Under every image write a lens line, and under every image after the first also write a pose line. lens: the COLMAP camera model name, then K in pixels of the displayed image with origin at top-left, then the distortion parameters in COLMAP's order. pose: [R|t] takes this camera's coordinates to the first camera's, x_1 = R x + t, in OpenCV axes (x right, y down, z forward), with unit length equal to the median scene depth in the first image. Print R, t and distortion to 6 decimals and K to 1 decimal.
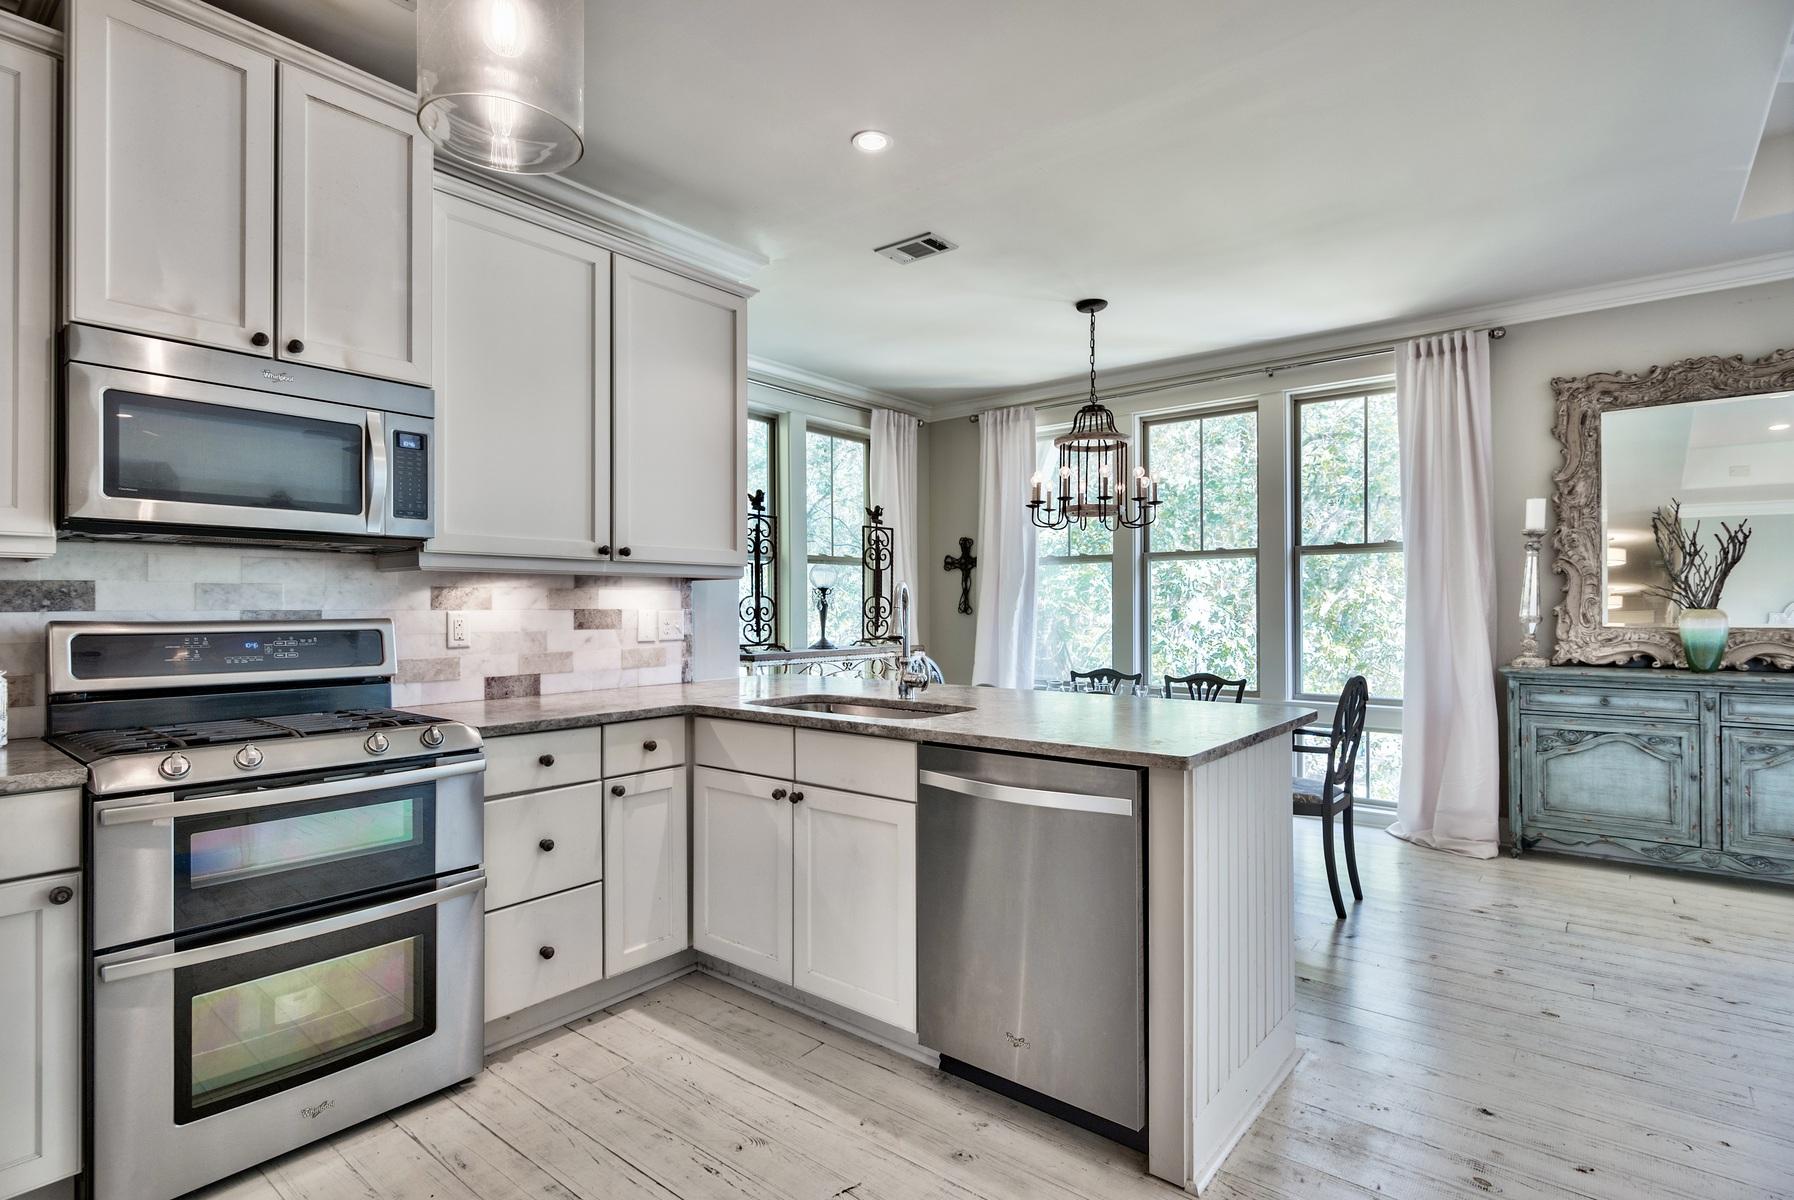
lens RADIAL K [[879.4, 0, 869.6], [0, 879.4, 609.2], [0, 0, 1]] dist [-0.001219, -0.000536]
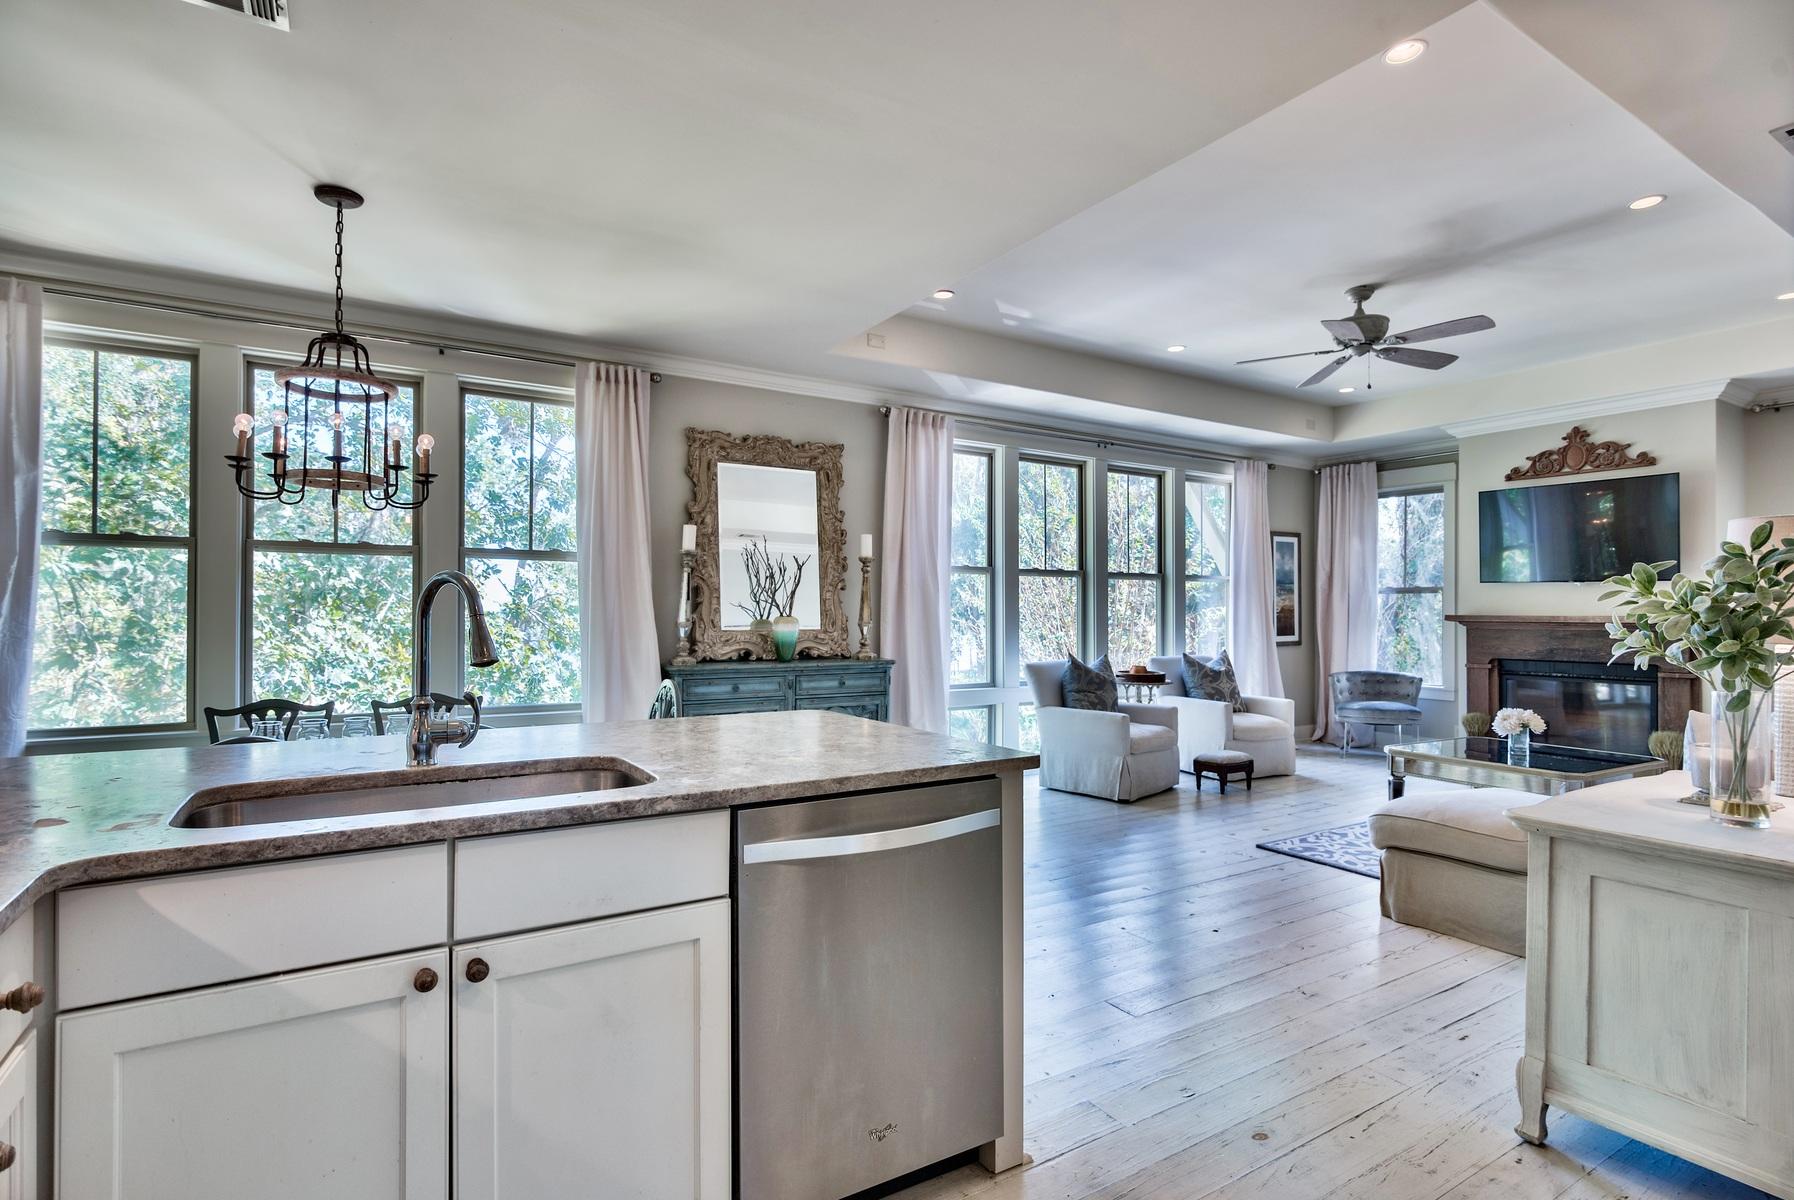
lens RADIAL K [[879.4, 0, 890.4], [0, 879.4, 632.4], [0, 0, 1]] dist [-0.001219, -0.000536]
pose [[0.324265, -0.015957, 0.945832, -0.308741], [0.000093, 0.999858, 0.016837, 0.000878], [-0.945966, -0.005371, 0.324220, 0.365185]]
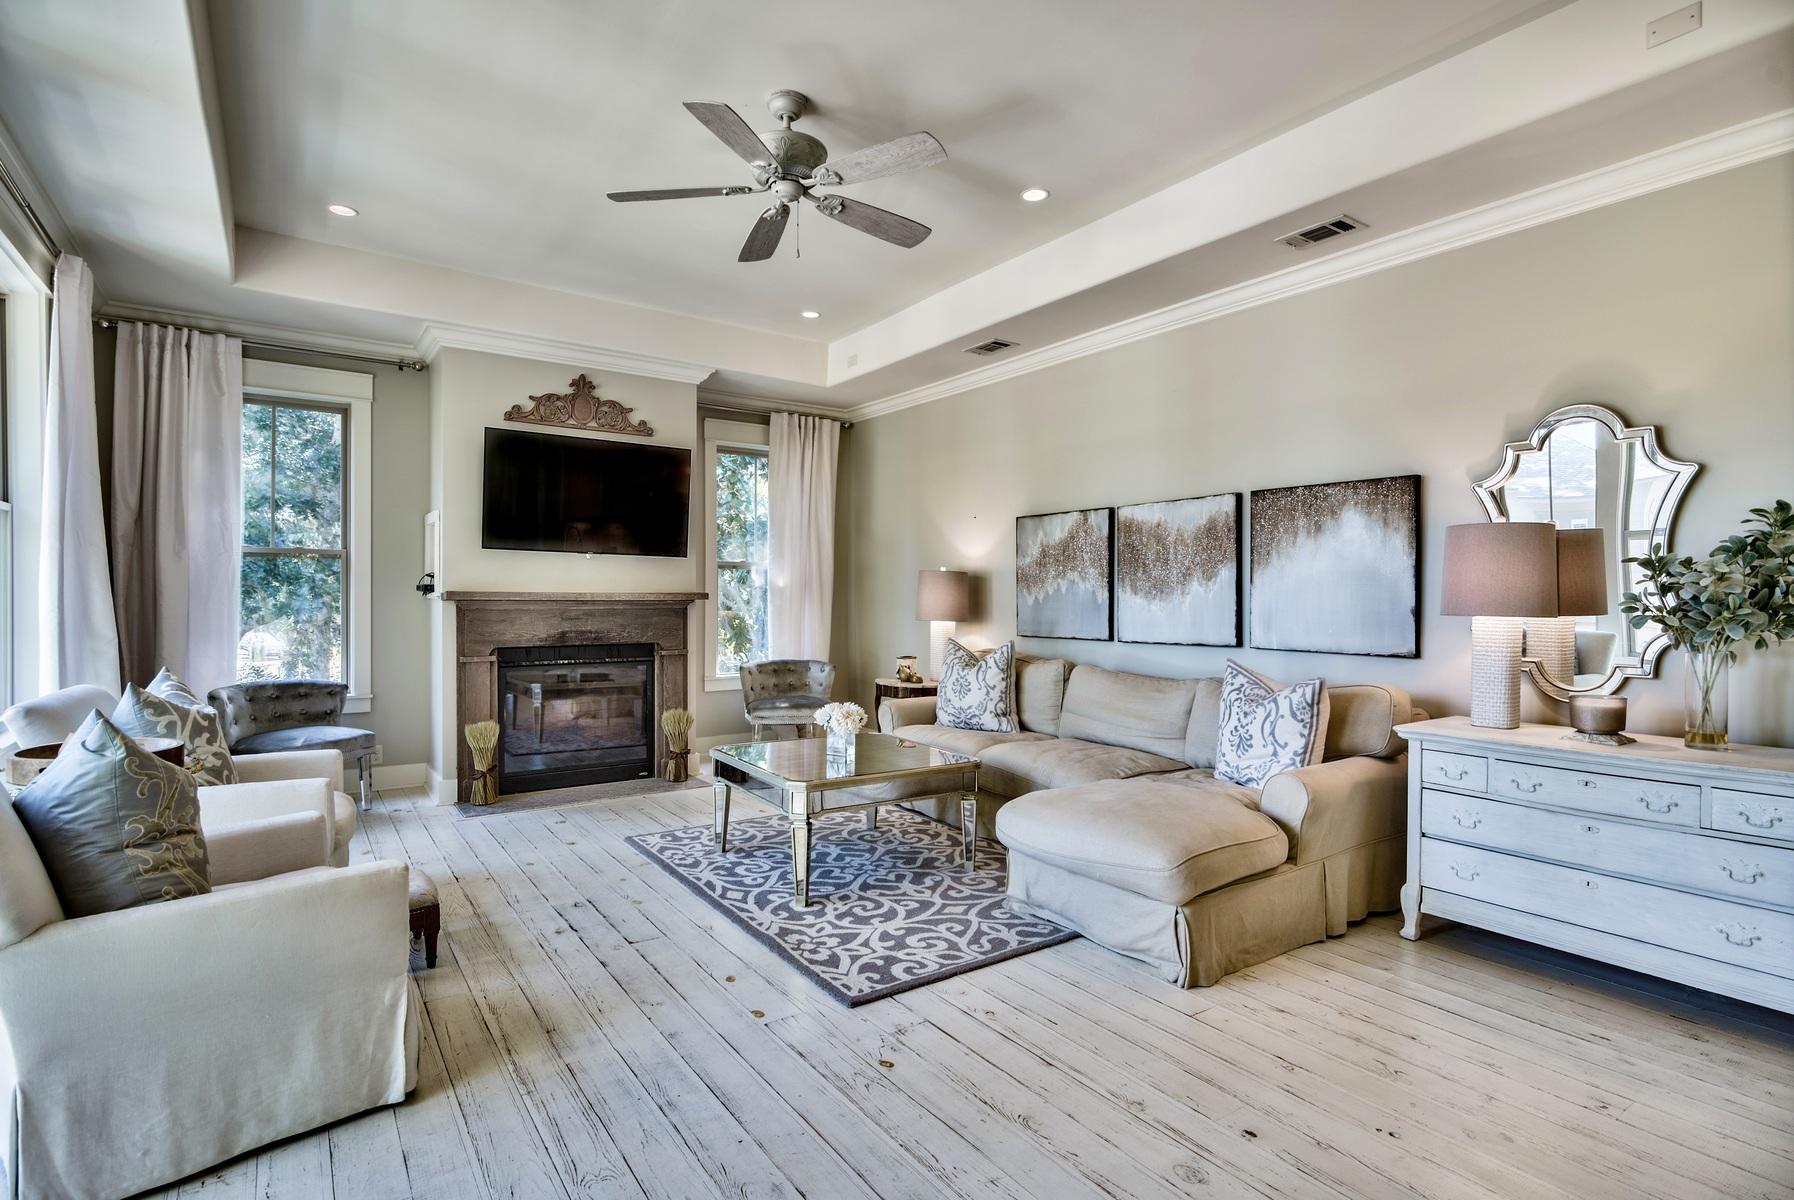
lens RADIAL K [[879.4, 0, 889.8], [0, 879.4, 604.8], [0, 0, 1]] dist [-0.001219, -0.000536]
pose [[-0.961287, -0.004479, 0.275512, 0.738586], [0.000188, 0.999857, 0.016911, -0.005849], [-0.275548, 0.016308, -0.961149, 0.898626]]
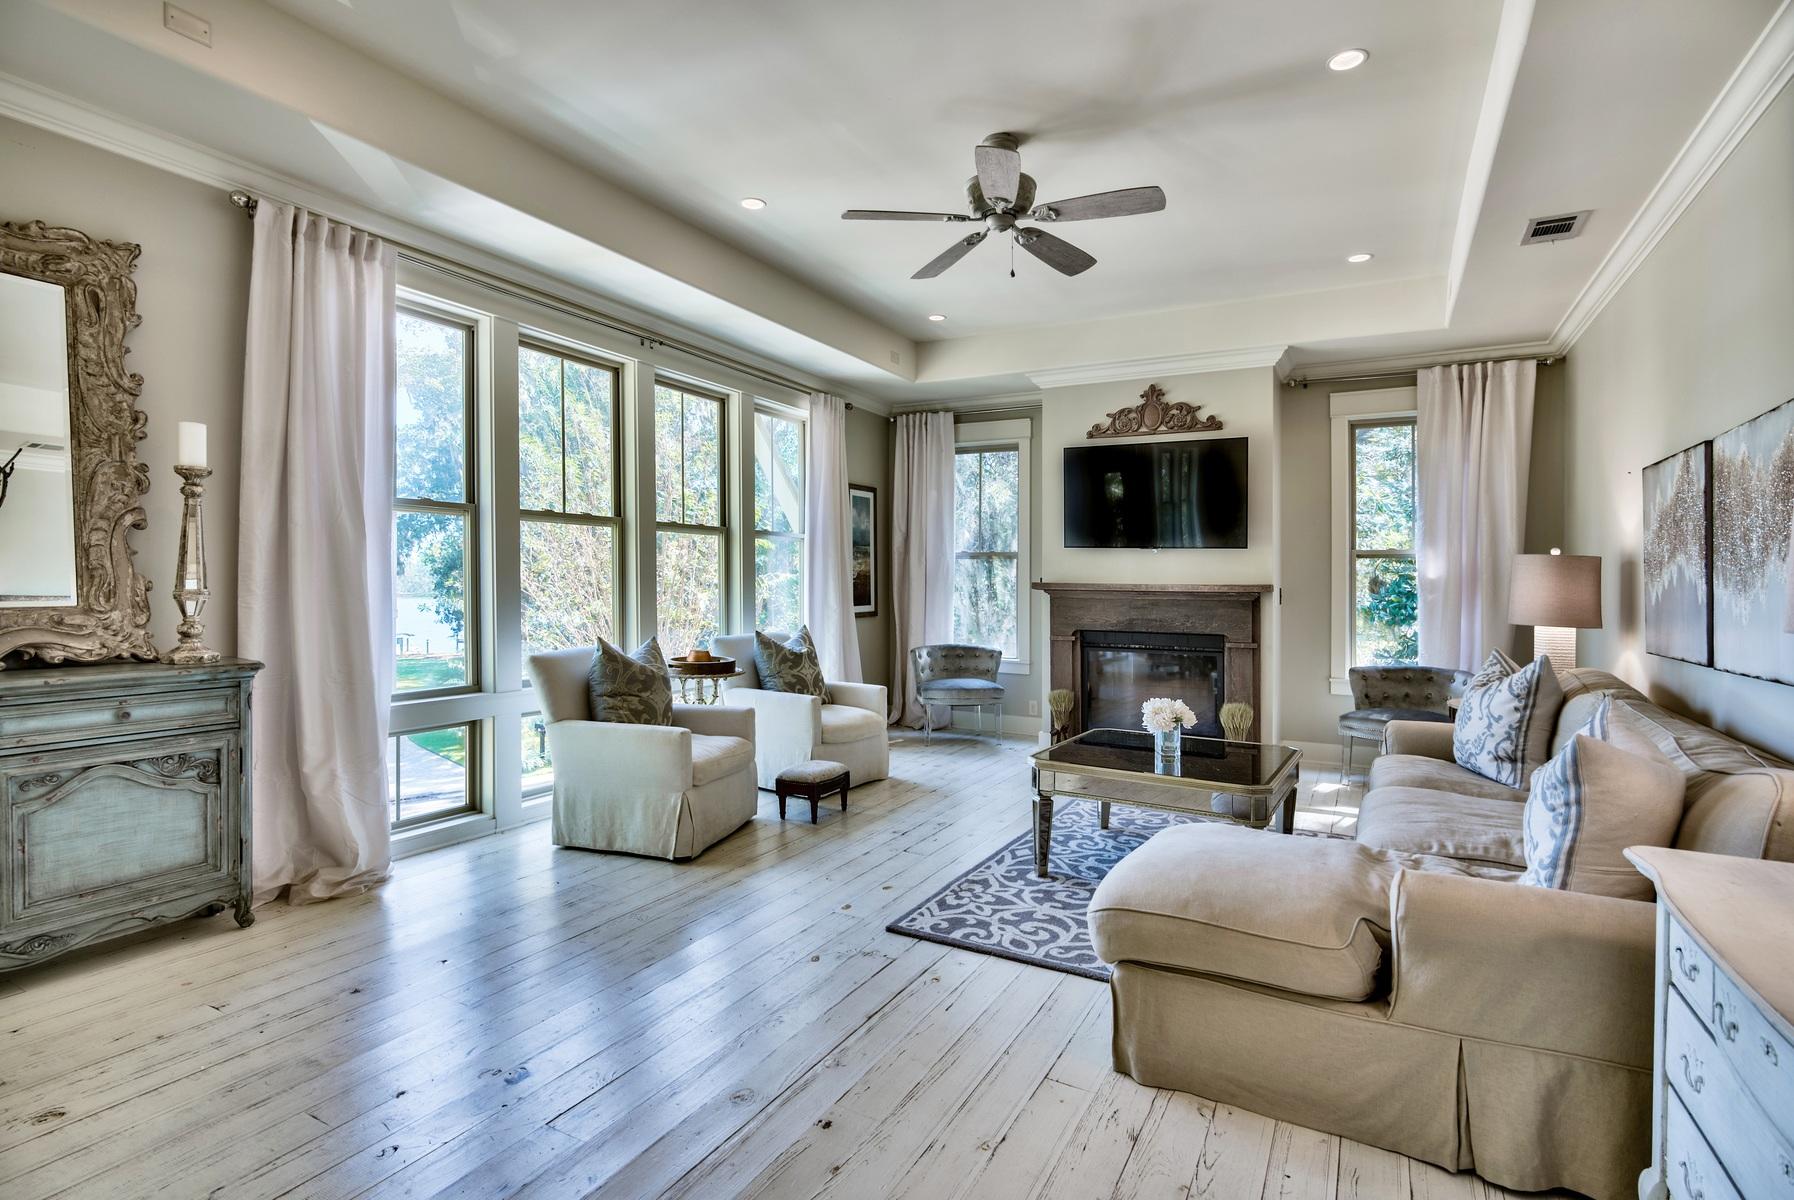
lens RADIAL K [[879.4, 0, 896.0], [0, 879.4, 596.7], [0, 0, 1]] dist [-0.001219, -0.000536]
pose [[-0.182779, -0.014926, 0.983041, 0.186287], [-0.003680, 0.999888, 0.014498, -0.000632], [-0.983147, -0.000968, -0.182813, 0.415924]]
